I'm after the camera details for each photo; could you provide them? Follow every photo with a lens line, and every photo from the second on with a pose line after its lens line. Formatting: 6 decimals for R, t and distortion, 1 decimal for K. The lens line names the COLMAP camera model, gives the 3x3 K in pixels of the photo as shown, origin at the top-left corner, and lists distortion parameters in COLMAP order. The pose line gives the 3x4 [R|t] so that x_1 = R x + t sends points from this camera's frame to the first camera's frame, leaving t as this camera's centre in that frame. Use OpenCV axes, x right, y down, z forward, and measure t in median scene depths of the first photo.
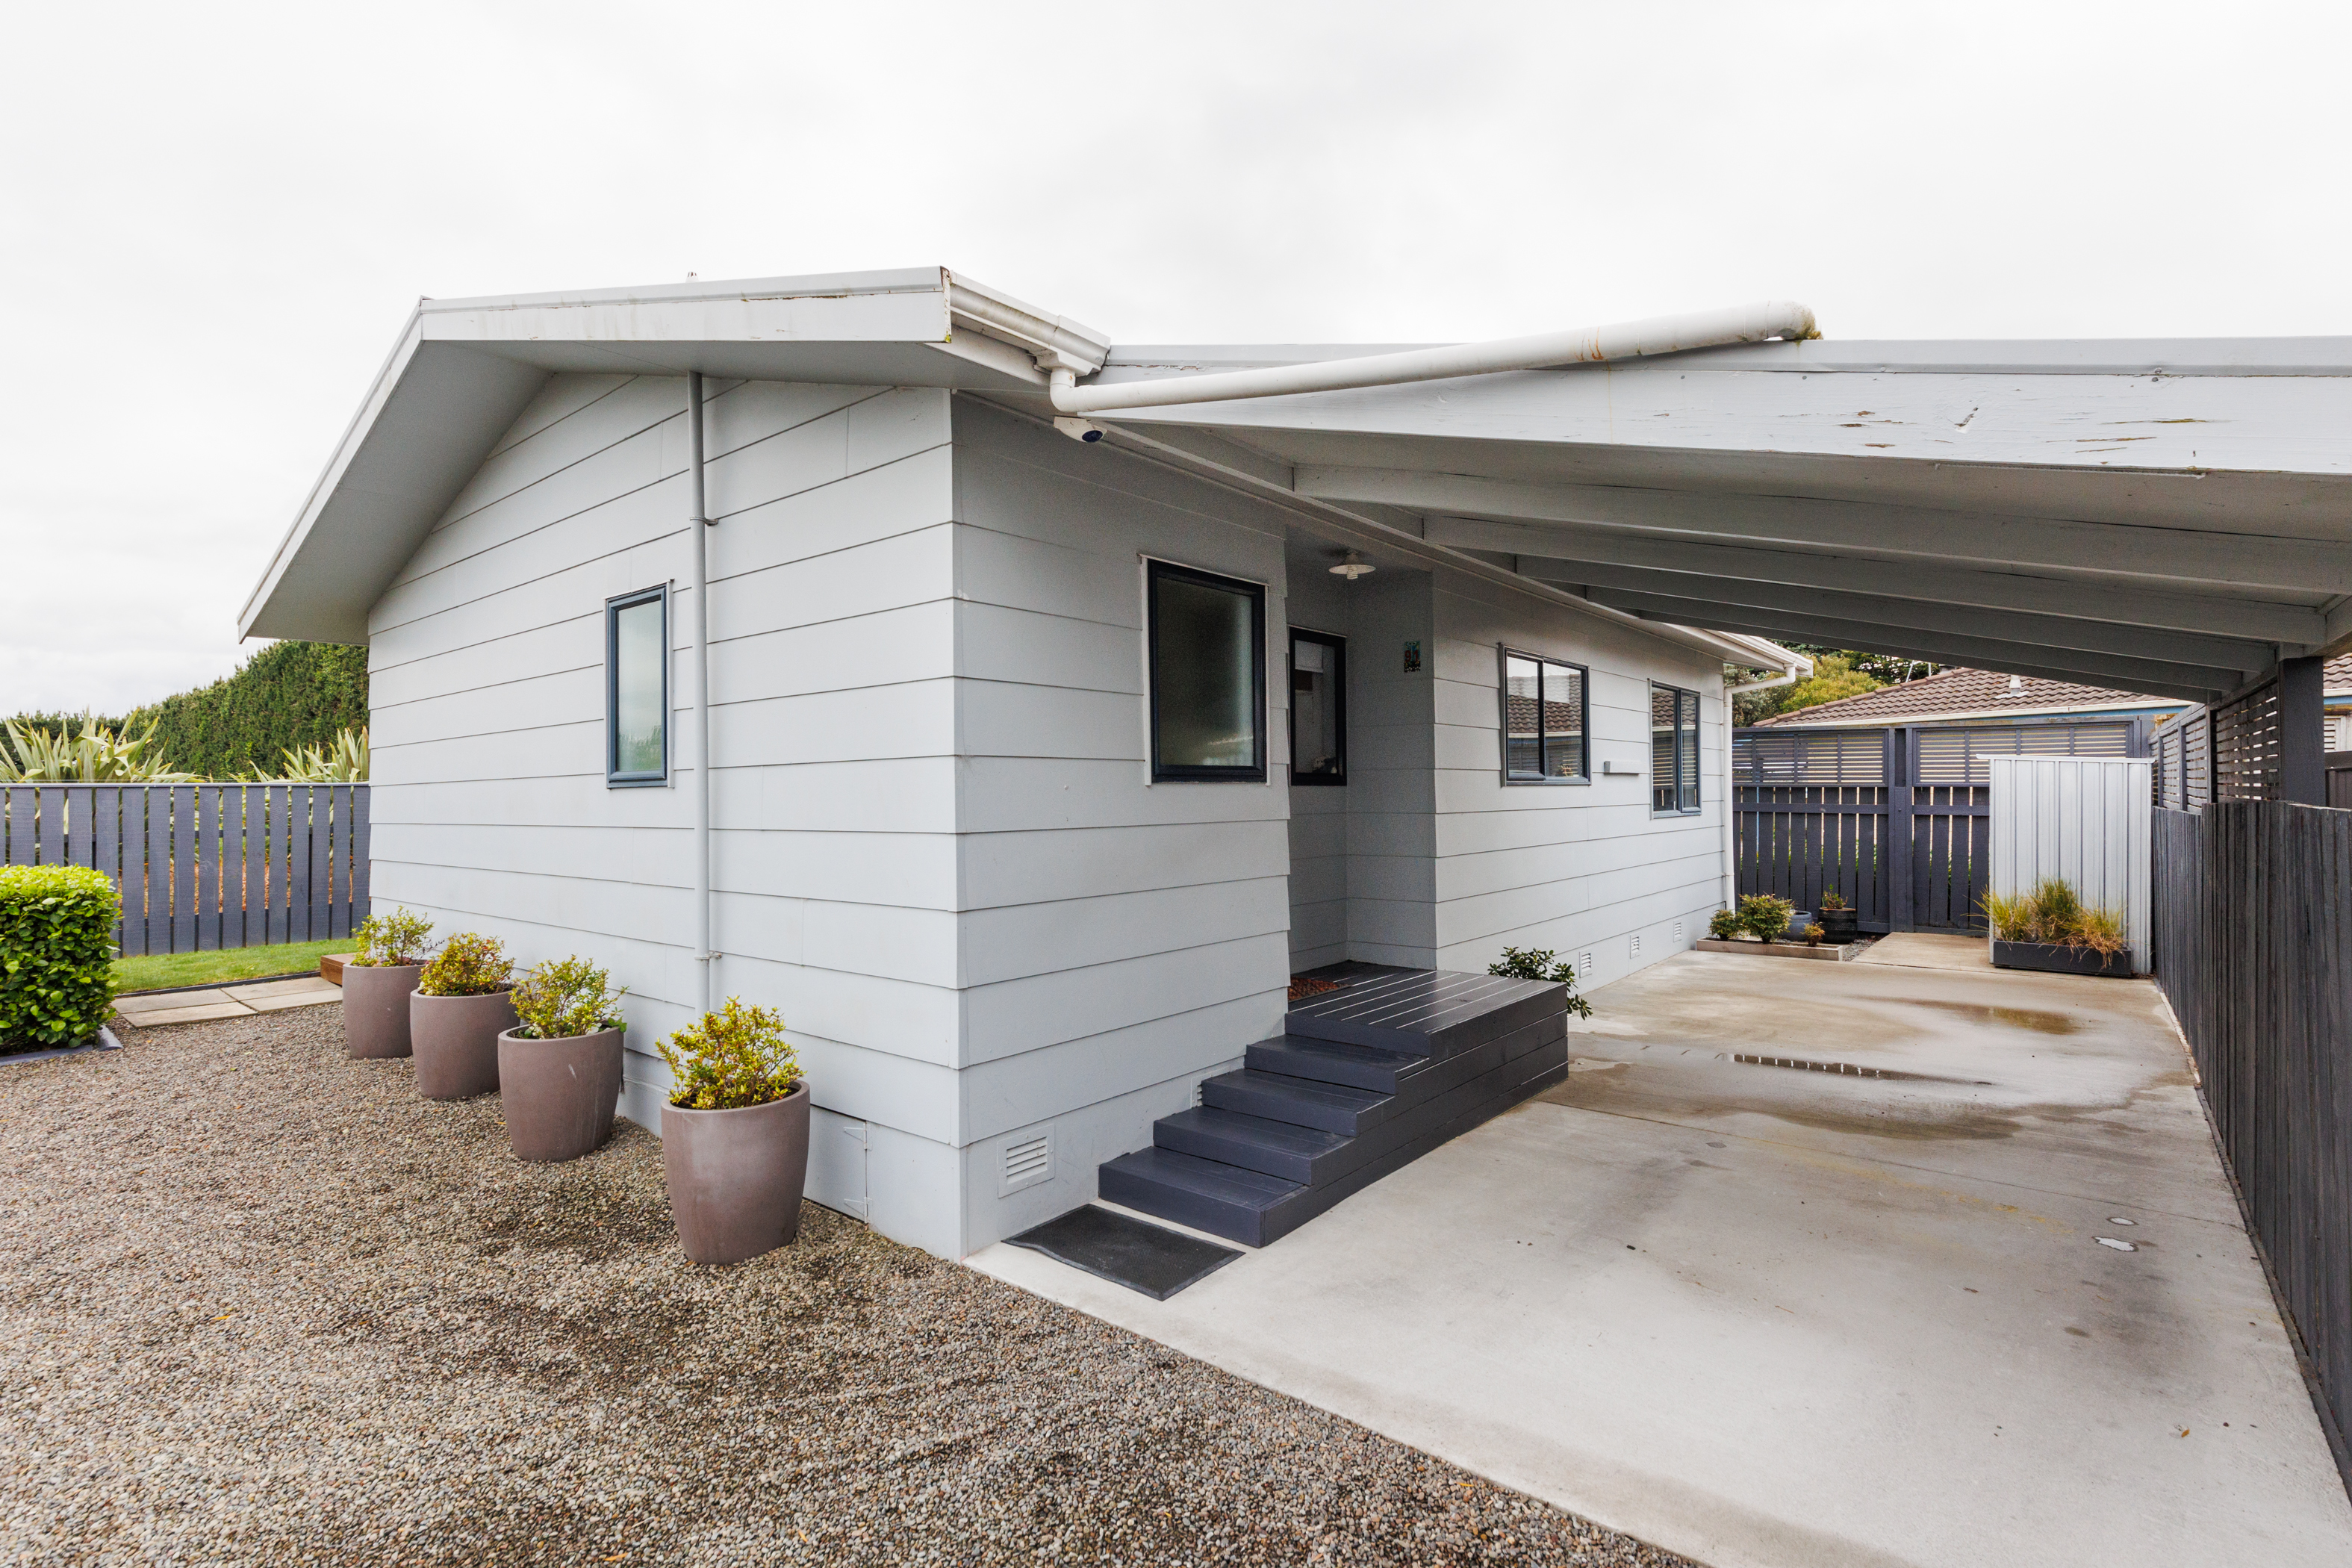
lens RADIAL K [[1091.3, 0, 1176.0], [0, 1091.3, 784.0], [0, 0, 1]] dist [0.000894, 0.001740]
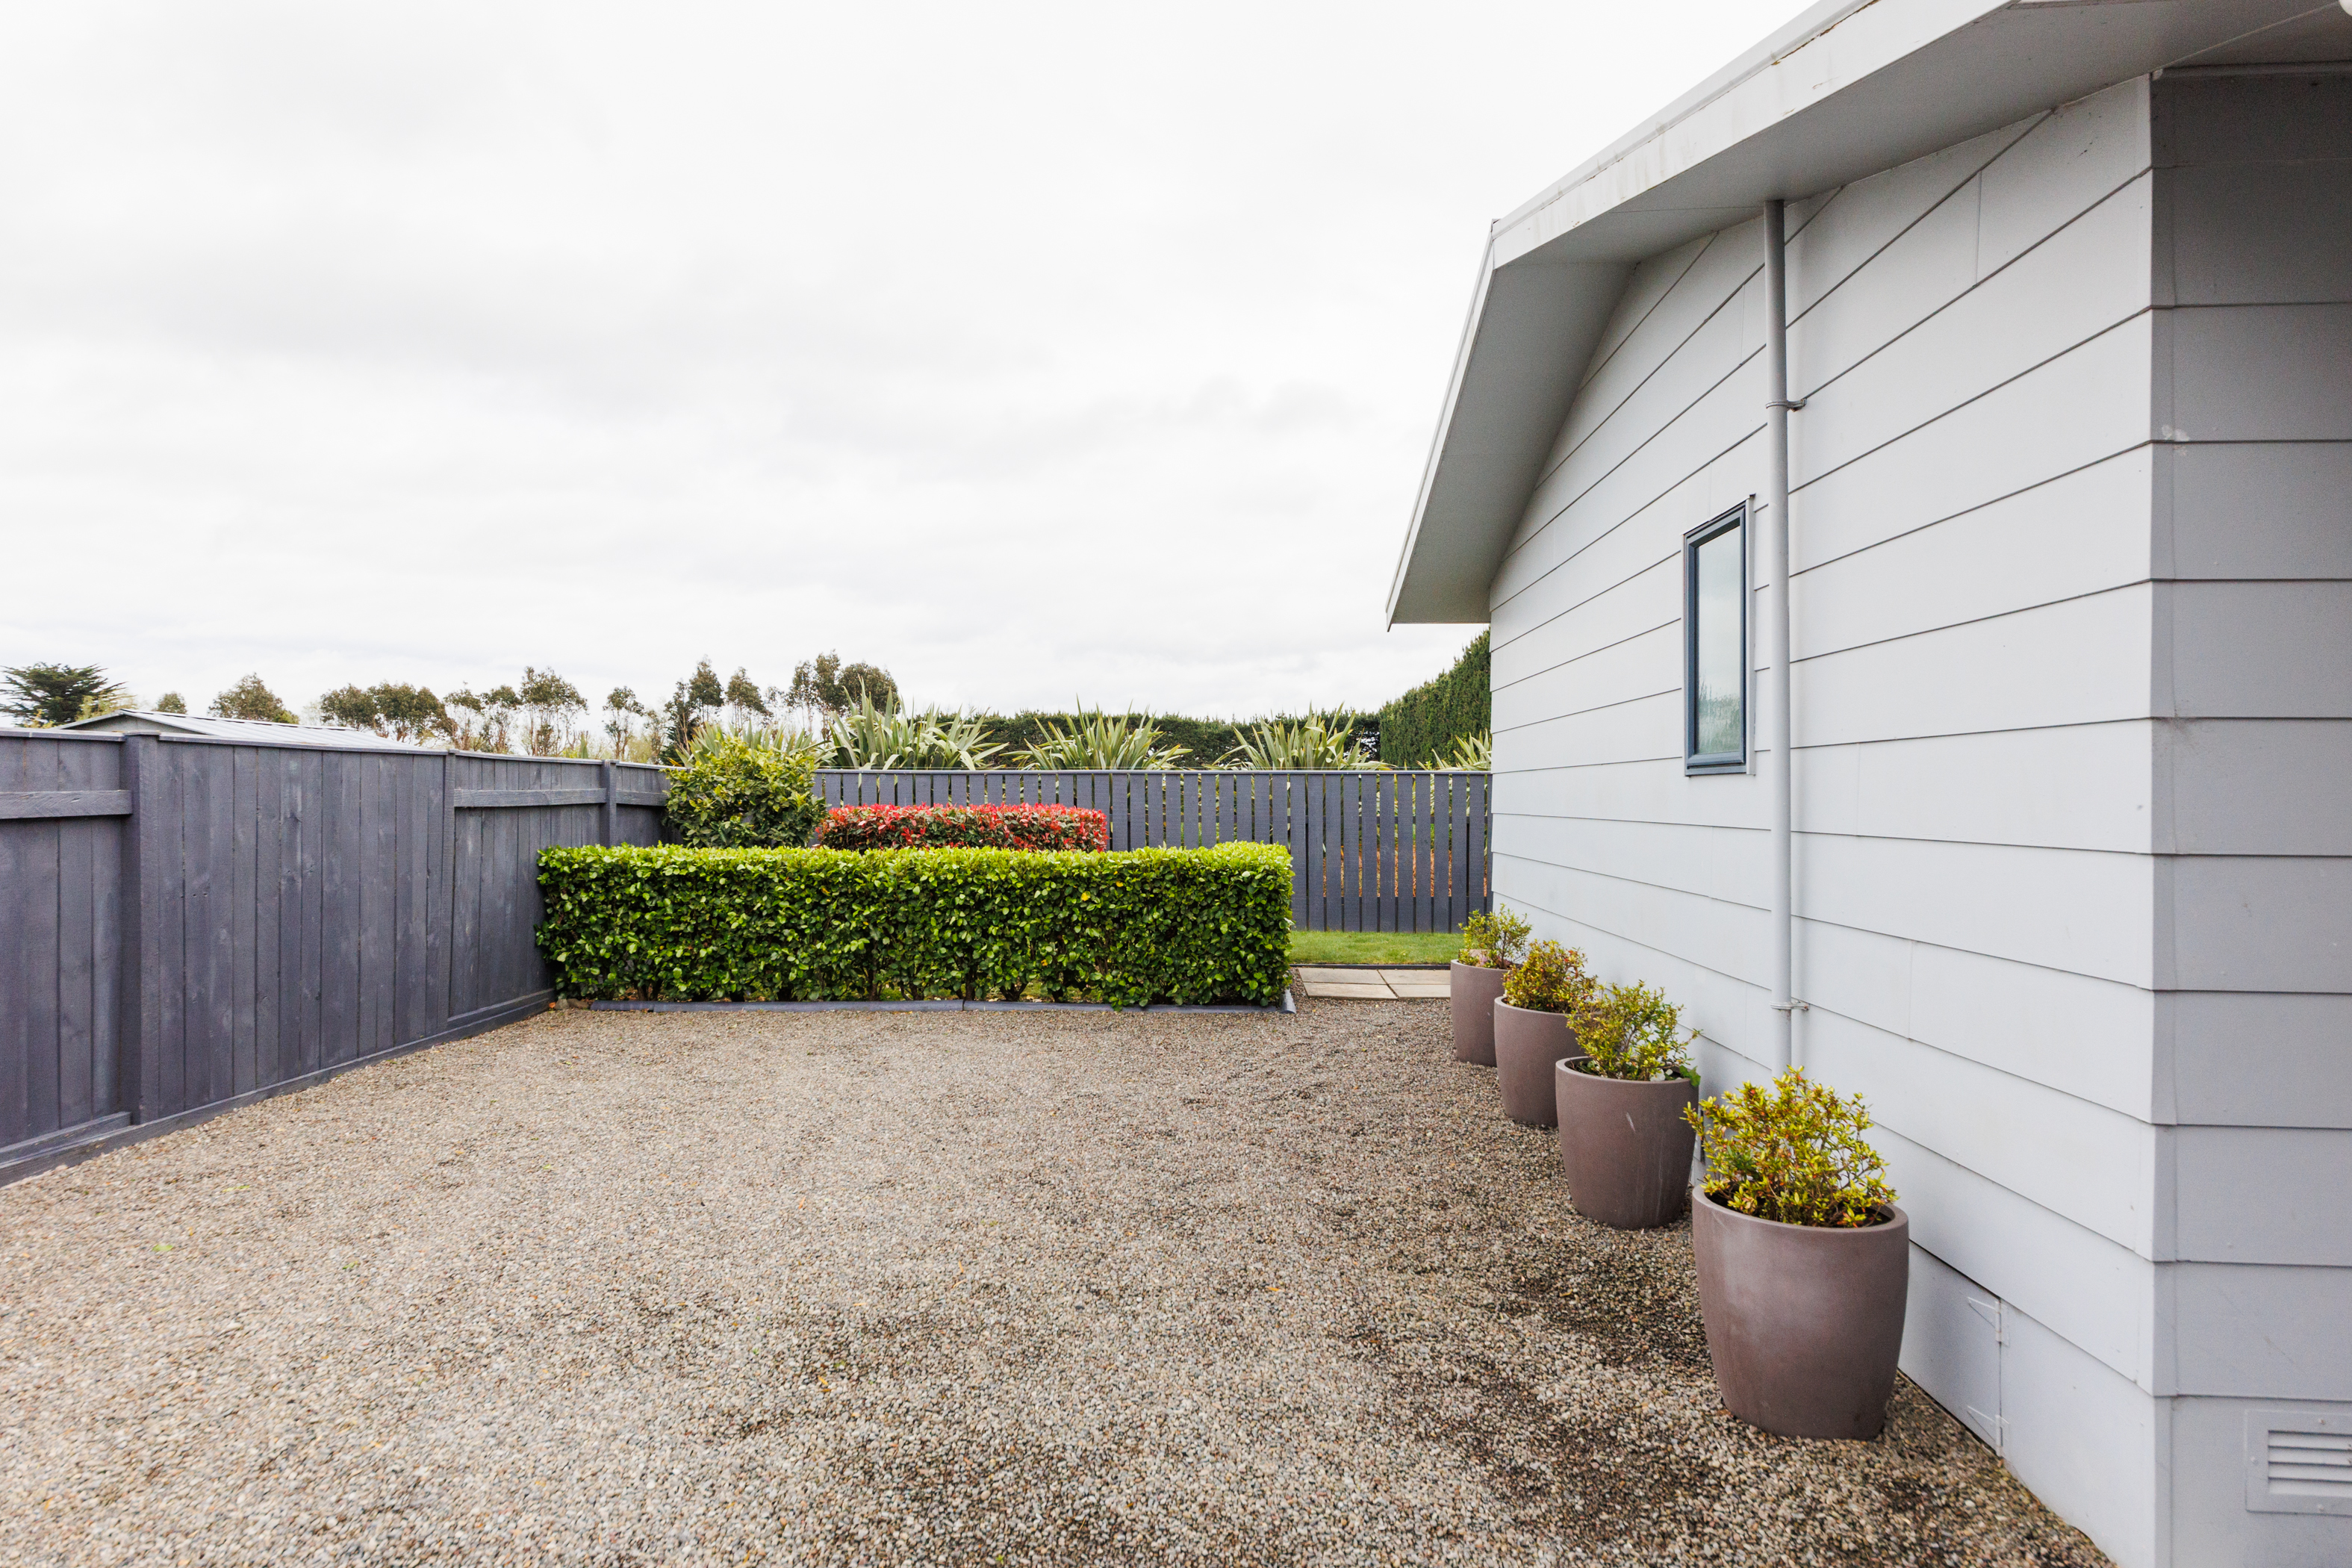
lens RADIAL K [[1358.4, 0, 1173.3], [0, 1358.4, 813.6], [0, 0, 1]] dist [-0.000066, -0.000047]
pose [[0.579735, 0.027196, -0.814351, 0.078001], [-0.005934, 0.999557, 0.029157, 0.005848], [0.814783, -0.012071, 0.579640, 0.157157]]
